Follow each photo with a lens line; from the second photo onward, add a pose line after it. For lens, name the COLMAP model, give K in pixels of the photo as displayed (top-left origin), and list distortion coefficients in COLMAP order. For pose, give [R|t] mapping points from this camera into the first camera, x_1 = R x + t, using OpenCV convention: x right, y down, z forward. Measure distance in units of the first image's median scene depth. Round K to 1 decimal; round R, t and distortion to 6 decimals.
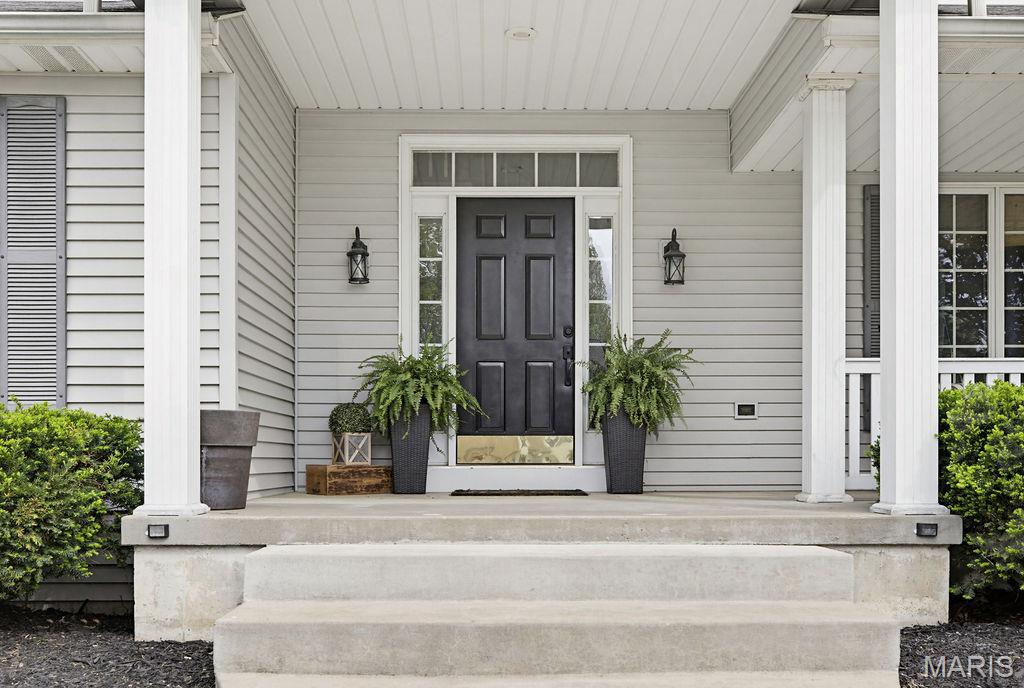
lens RADIAL K [[1656.3, 0, 512.0], [0, 1656.3, 344.0], [0, 0, 1]] dist [0.004318, 0.003054]
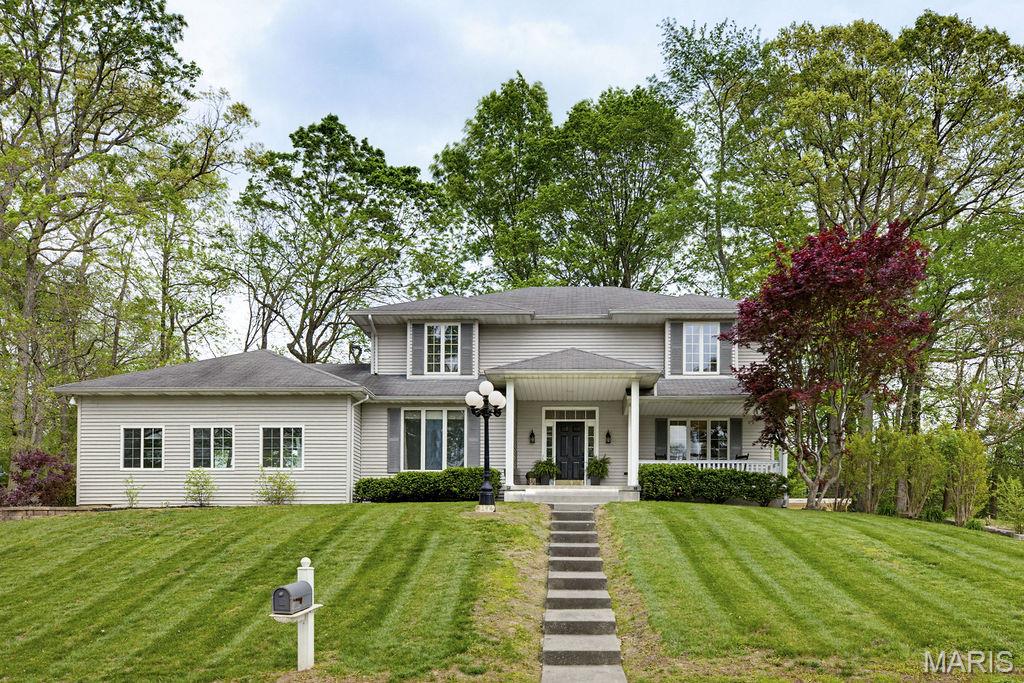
lens RADIAL K [[1195.8, 0, 512.0], [0, 1195.8, 341.5], [0, 0, 1]] dist [0.004739, 0.007370]
pose [[0.997203, -0.005620, -0.074526, 0.080826], [-0.002048, 0.994740, -0.102413, 0.017758], [0.074710, 0.102279, 0.991946, -1.993181]]
